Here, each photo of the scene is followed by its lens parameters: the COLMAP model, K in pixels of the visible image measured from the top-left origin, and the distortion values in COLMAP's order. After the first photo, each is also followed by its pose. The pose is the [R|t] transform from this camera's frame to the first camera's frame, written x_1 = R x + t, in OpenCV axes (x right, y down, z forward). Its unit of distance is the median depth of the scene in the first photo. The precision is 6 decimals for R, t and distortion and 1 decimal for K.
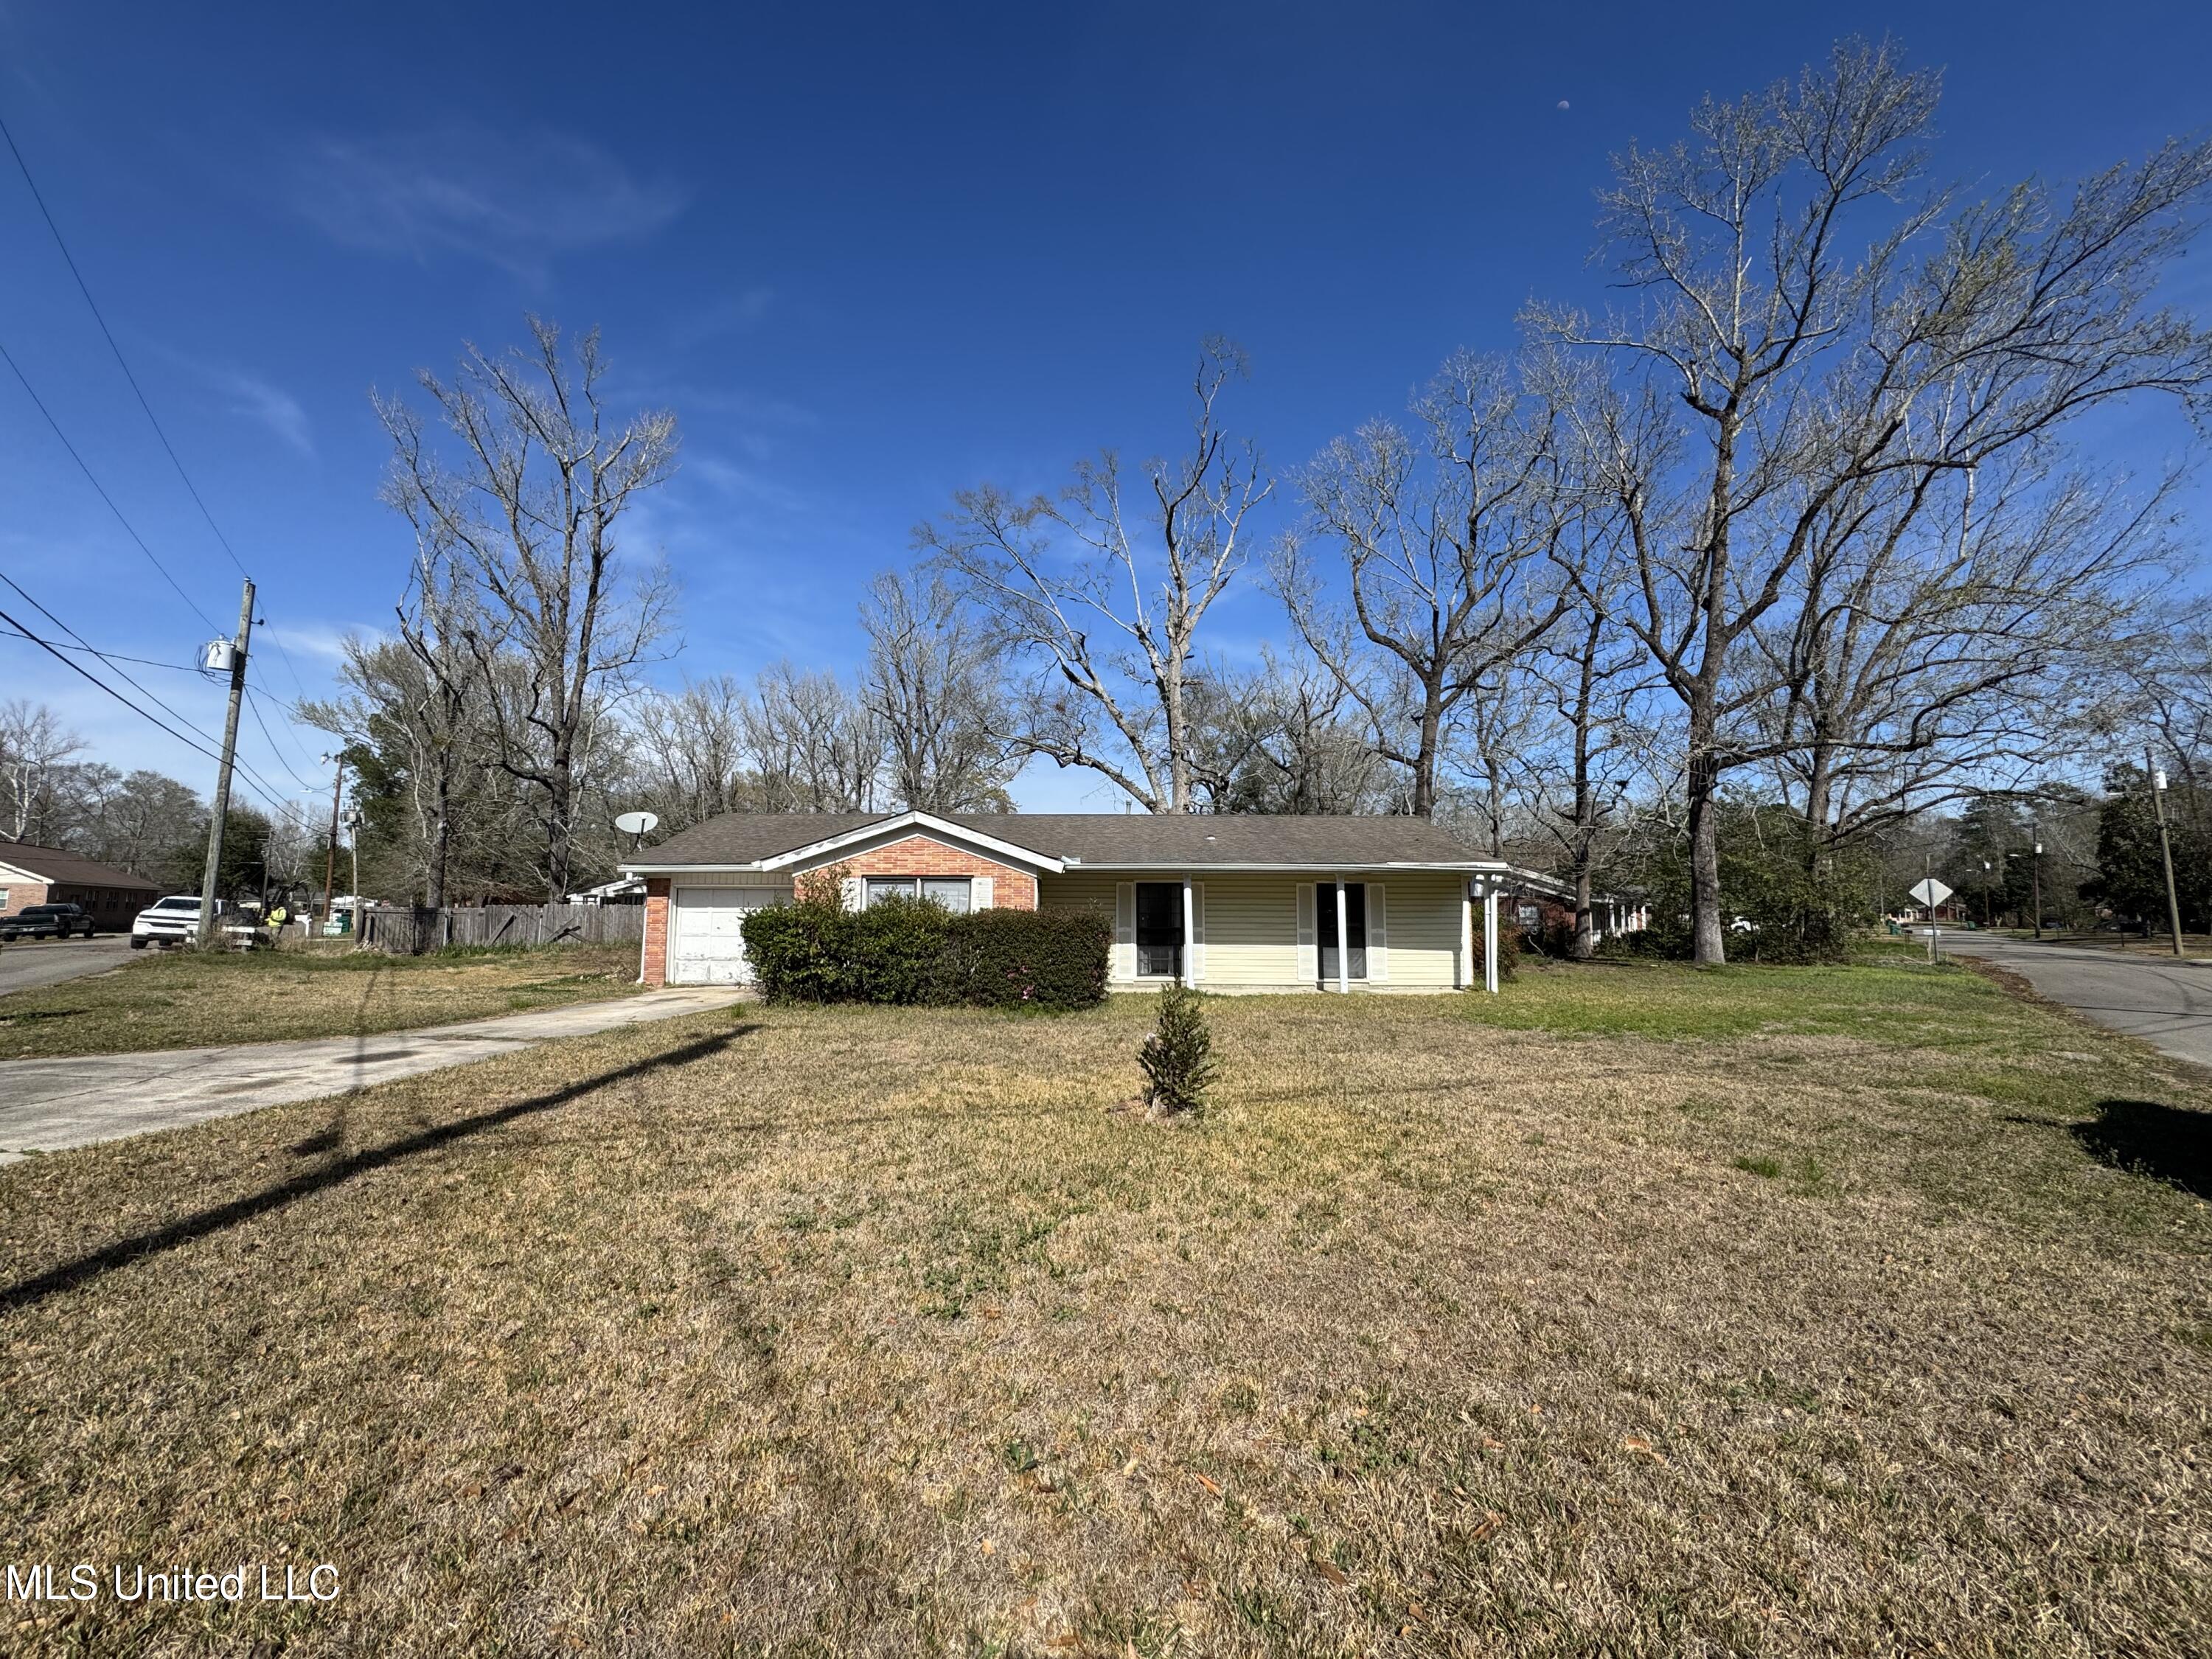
lens RADIAL K [[887.3, 0, 1105.4], [0, 887.3, 832.5], [0, 0, 1]] dist [-0.002003, -0.001039]
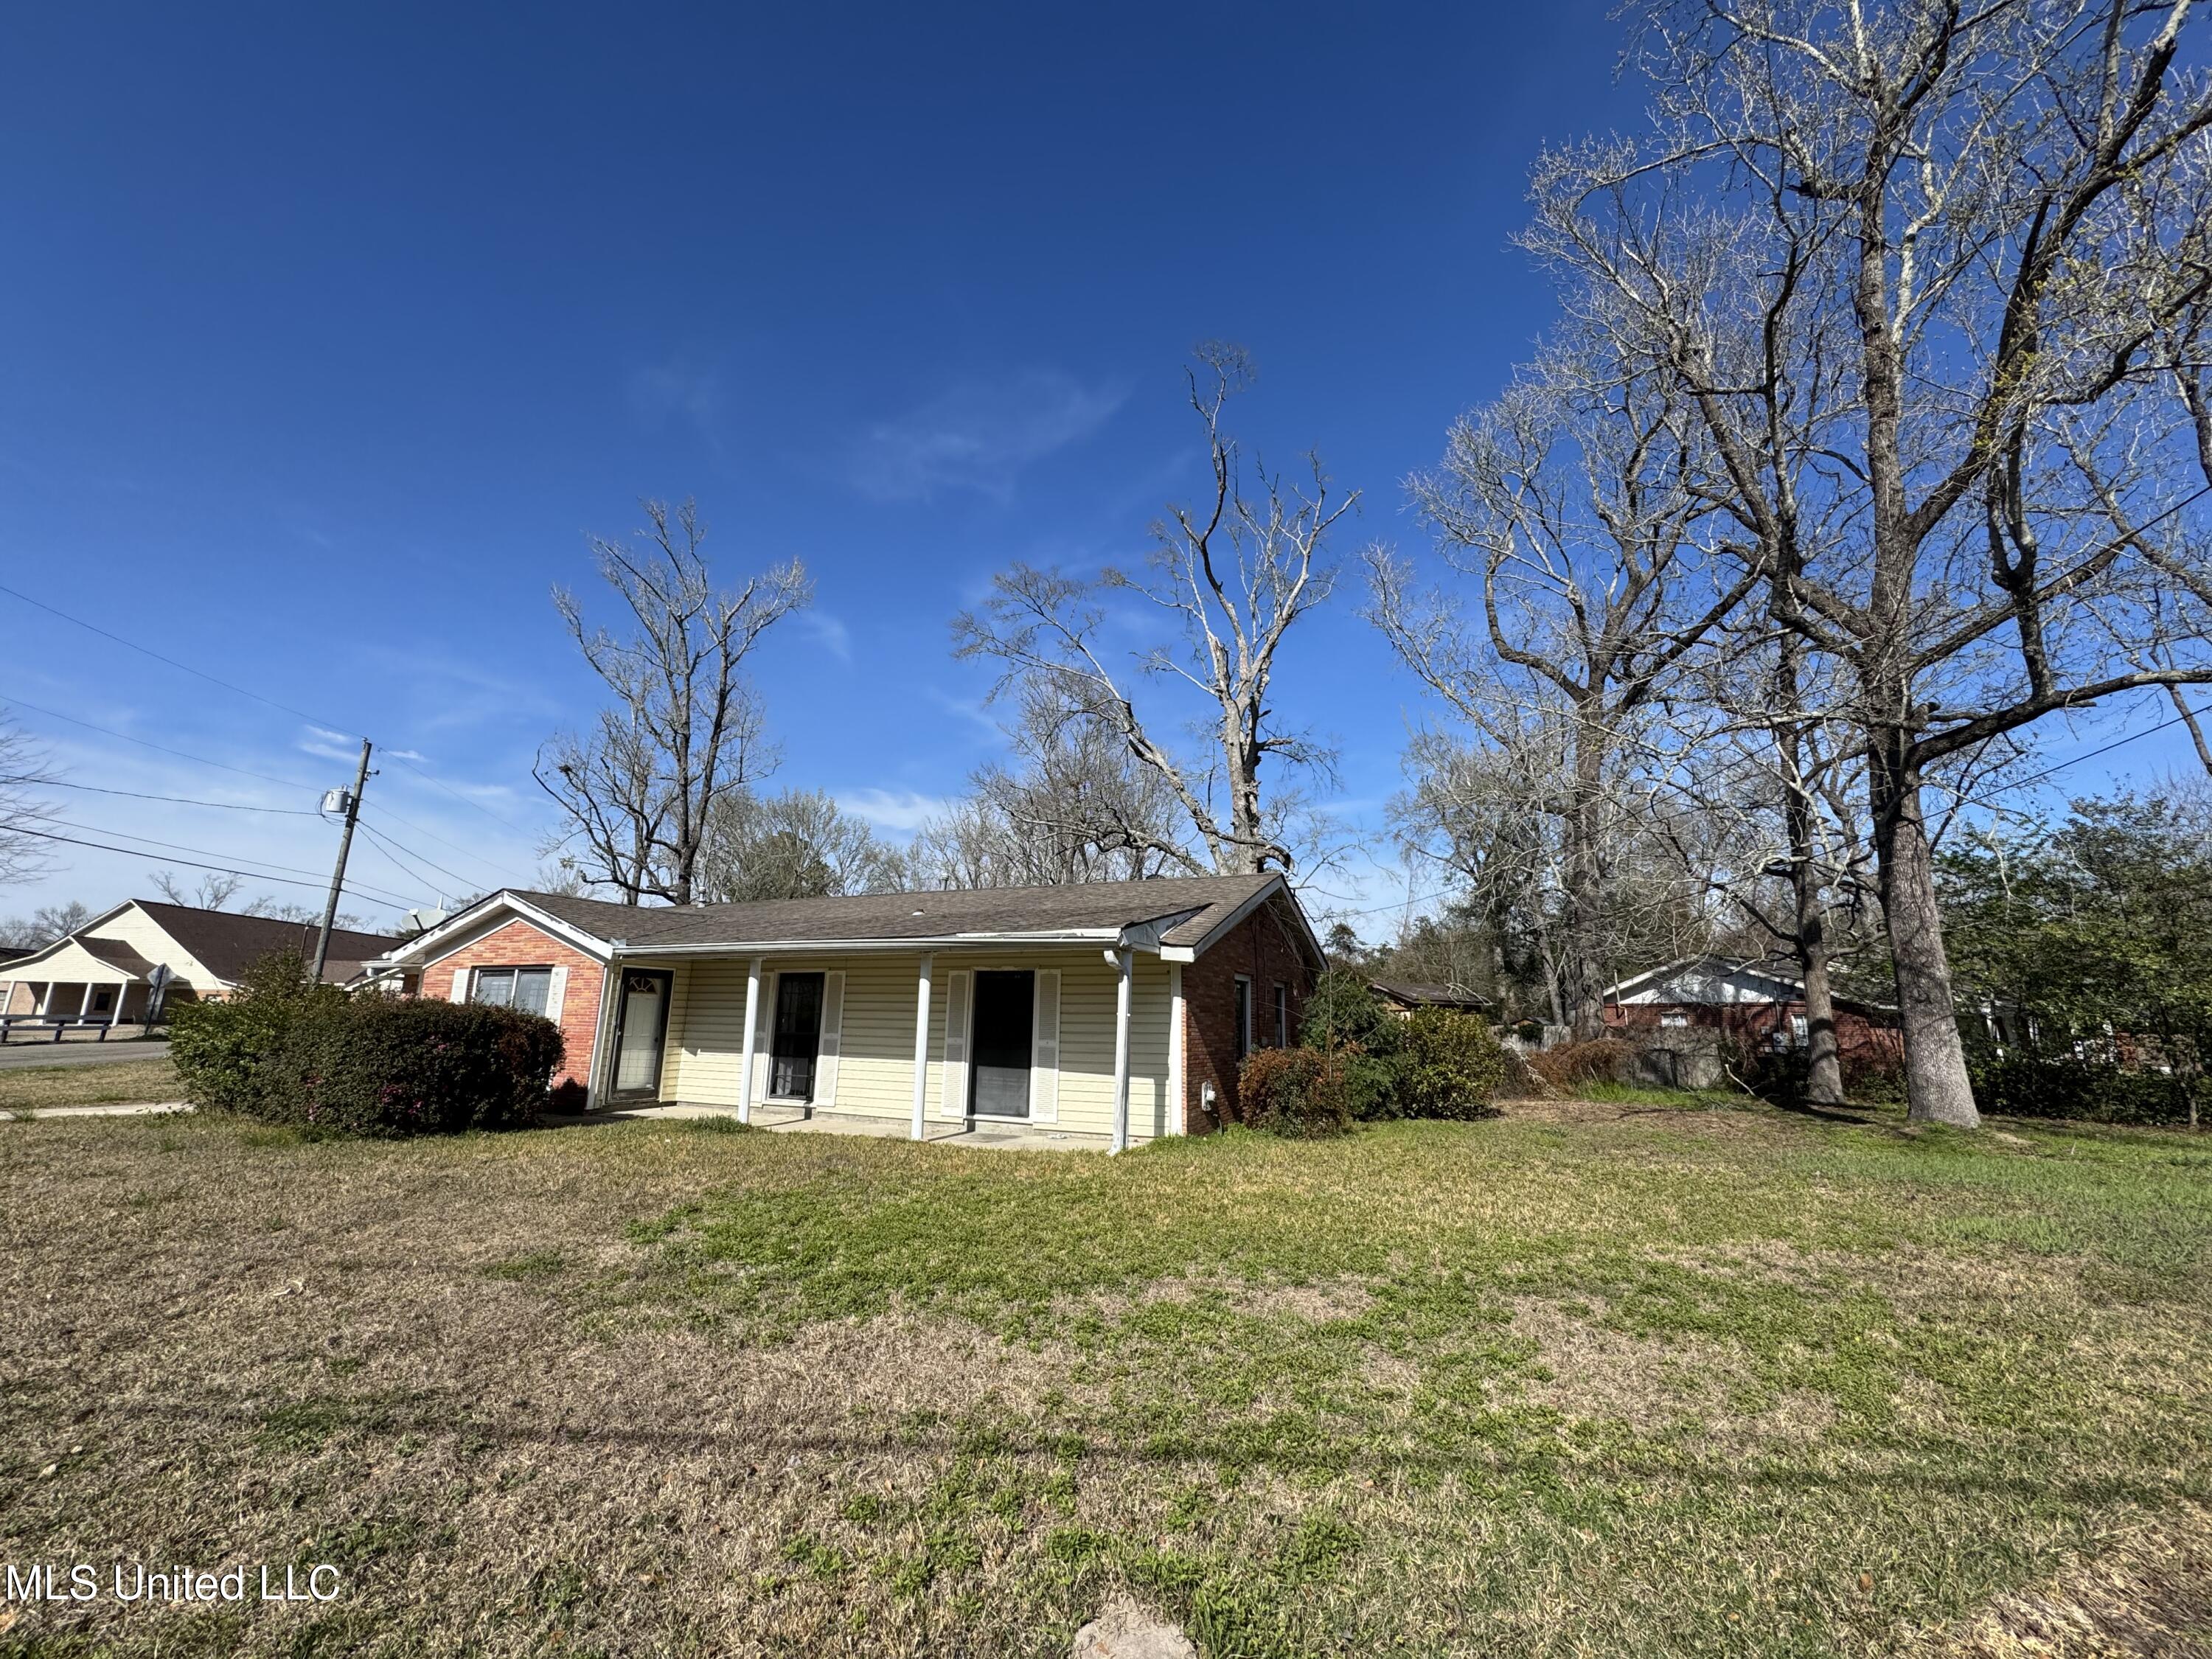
lens RADIAL K [[887.3, 0, 1103.6], [0, 887.3, 826.3], [0, 0, 1]] dist [-0.002003, -0.001039]
pose [[0.910319, -0.080030, -0.406098, 0.619353], [0.026243, 0.990315, -0.136336, 0.042903], [0.413076, 0.113452, 0.903602, 0.406750]]
